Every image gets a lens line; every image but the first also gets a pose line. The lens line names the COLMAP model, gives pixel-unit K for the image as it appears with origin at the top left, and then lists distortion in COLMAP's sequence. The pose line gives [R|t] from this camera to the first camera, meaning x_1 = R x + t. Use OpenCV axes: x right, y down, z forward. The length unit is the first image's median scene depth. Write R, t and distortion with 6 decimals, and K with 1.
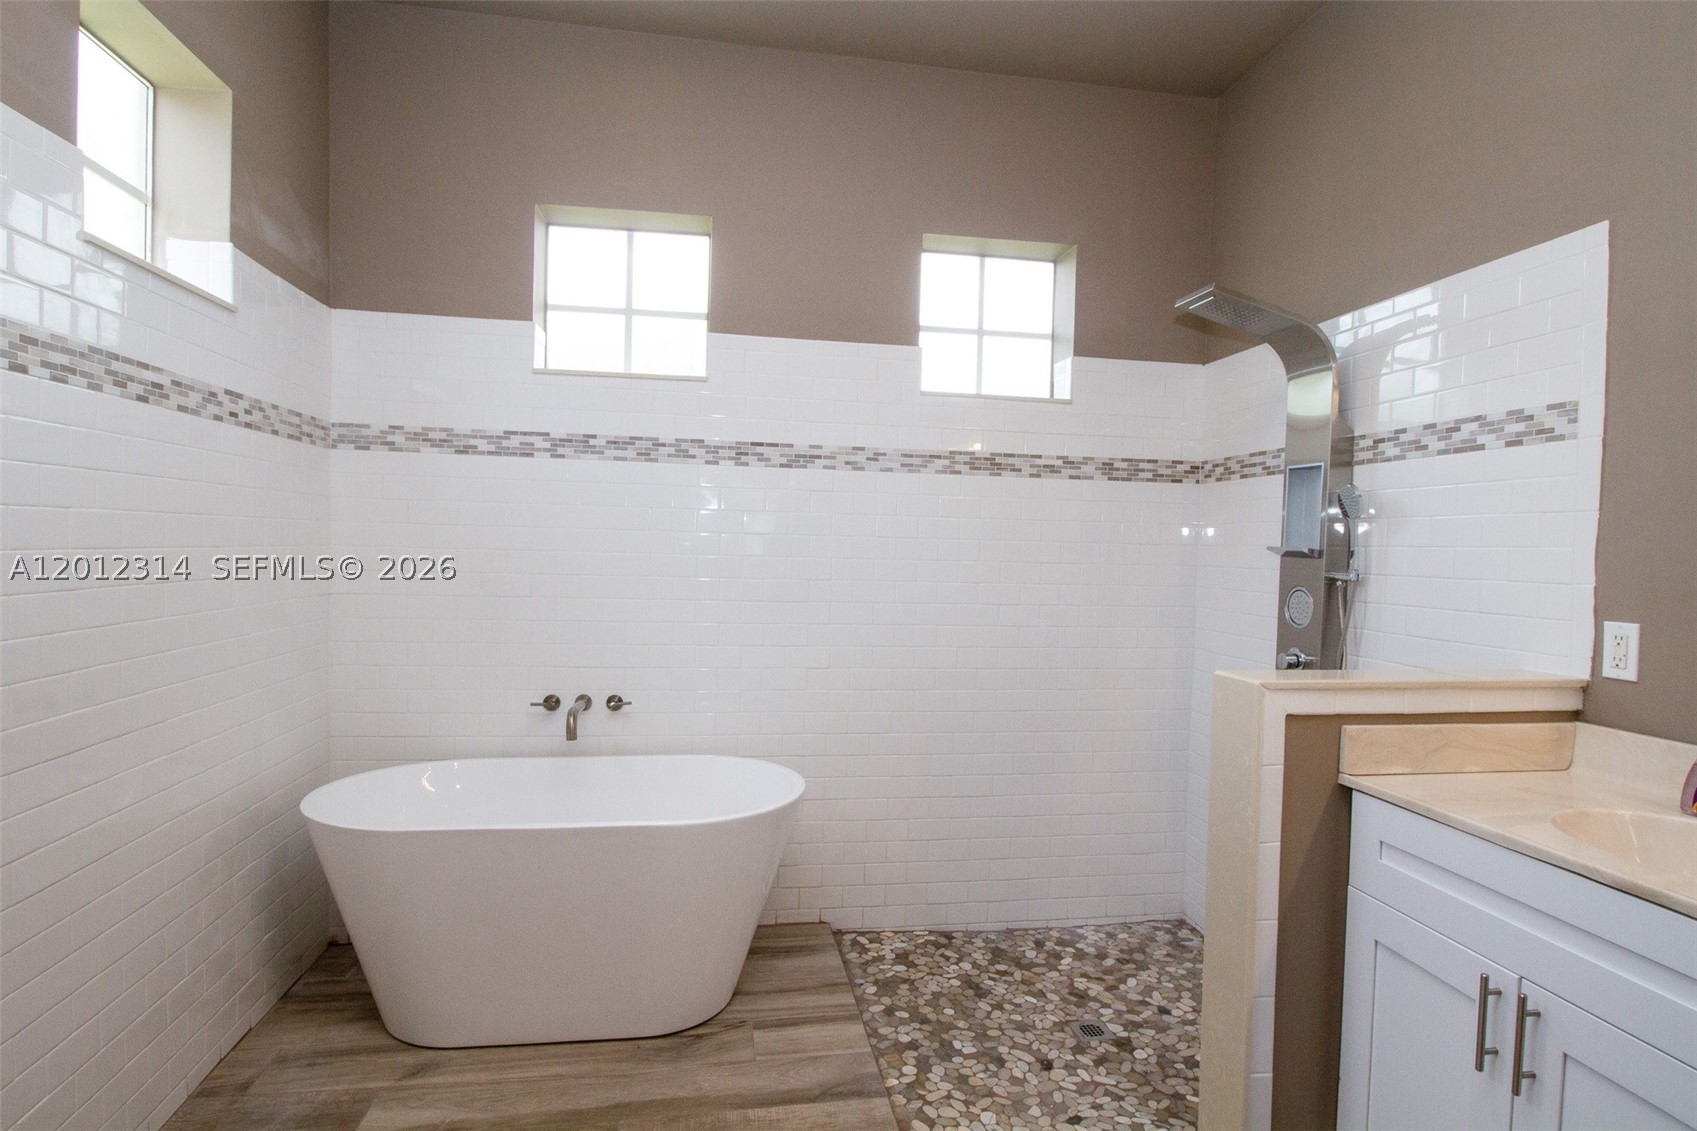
lens RADIAL K [[915.5, 0, 859.3], [0, 915.5, 569.3], [0, 0, 1]] dist [-0.001361, -0.003529]
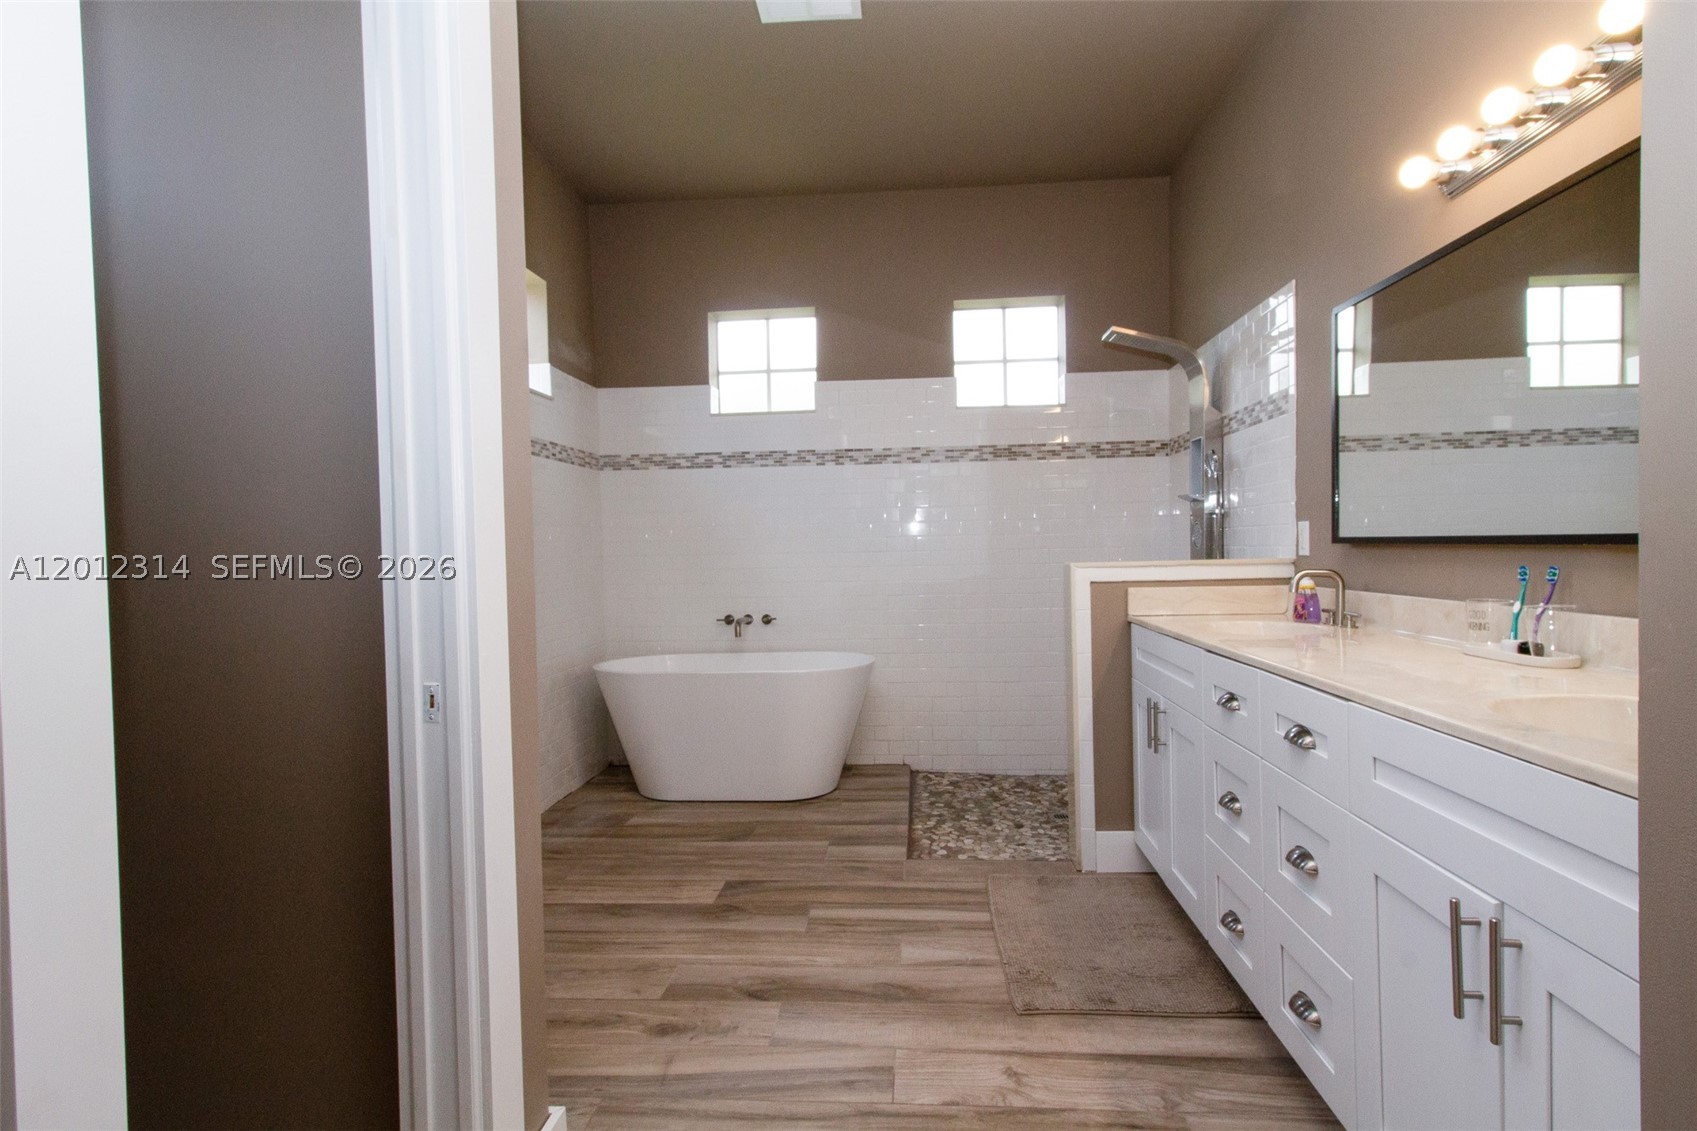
lens RADIAL K [[884.8, 0, 844.3], [0, 884.8, 564.6], [0, 0, 1]] dist [-0.001971, -0.003983]
pose [[0.968868, -0.038860, -0.244509, 0.243378], [0.037807, 0.999245, -0.008999, 0.070475], [0.244674, -0.000525, 0.969605, -0.456921]]
